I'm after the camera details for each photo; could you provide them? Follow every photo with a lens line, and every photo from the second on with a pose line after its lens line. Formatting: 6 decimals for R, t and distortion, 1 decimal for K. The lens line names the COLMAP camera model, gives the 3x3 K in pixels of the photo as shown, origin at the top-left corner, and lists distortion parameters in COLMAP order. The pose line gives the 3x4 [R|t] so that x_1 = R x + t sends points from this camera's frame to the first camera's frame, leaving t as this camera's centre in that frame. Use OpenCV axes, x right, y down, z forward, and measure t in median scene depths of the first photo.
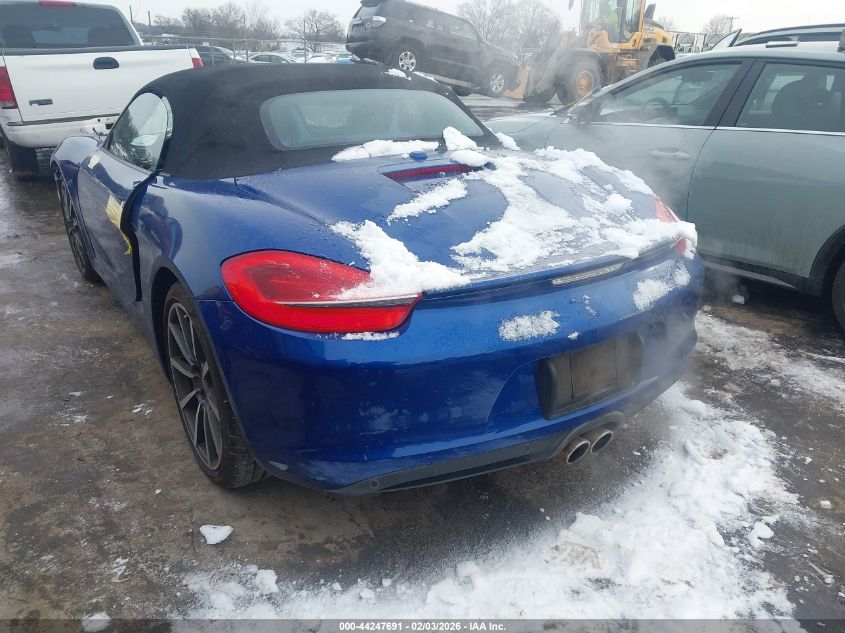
lens RADIAL K [[637.0, 0, 422.5], [0, 637.0, 316.5], [0, 0, 1]] dist [0.002284, -0.006465]
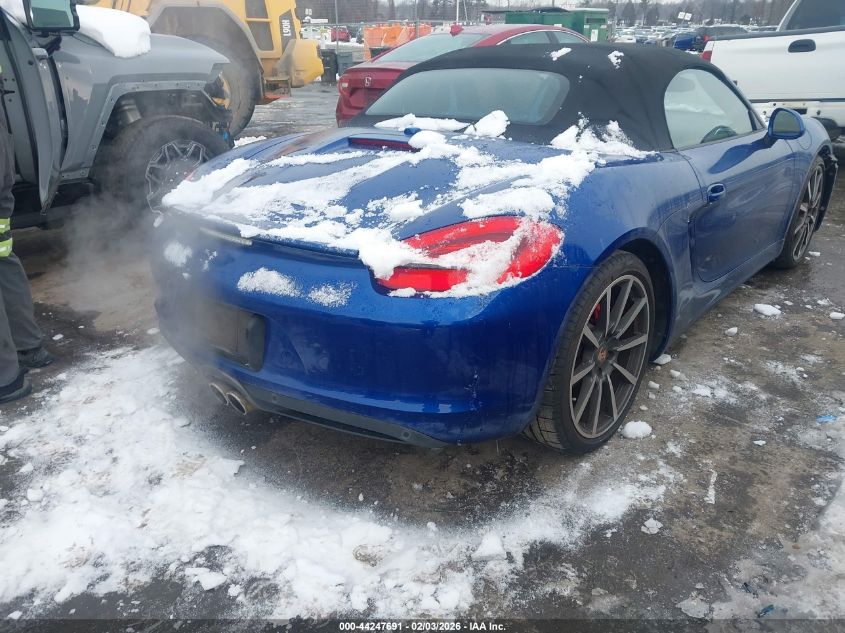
lens RADIAL K [[628.0, 0, 422.5], [0, 628.0, 316.5], [0, 0, 1]] dist [0.001620, 0.003581]
pose [[0.289925, 0.363697, -0.885251, 1.066167], [-0.343203, 0.902968, 0.258575, -0.263467], [0.893395, 0.228854, 0.386614, 0.724356]]
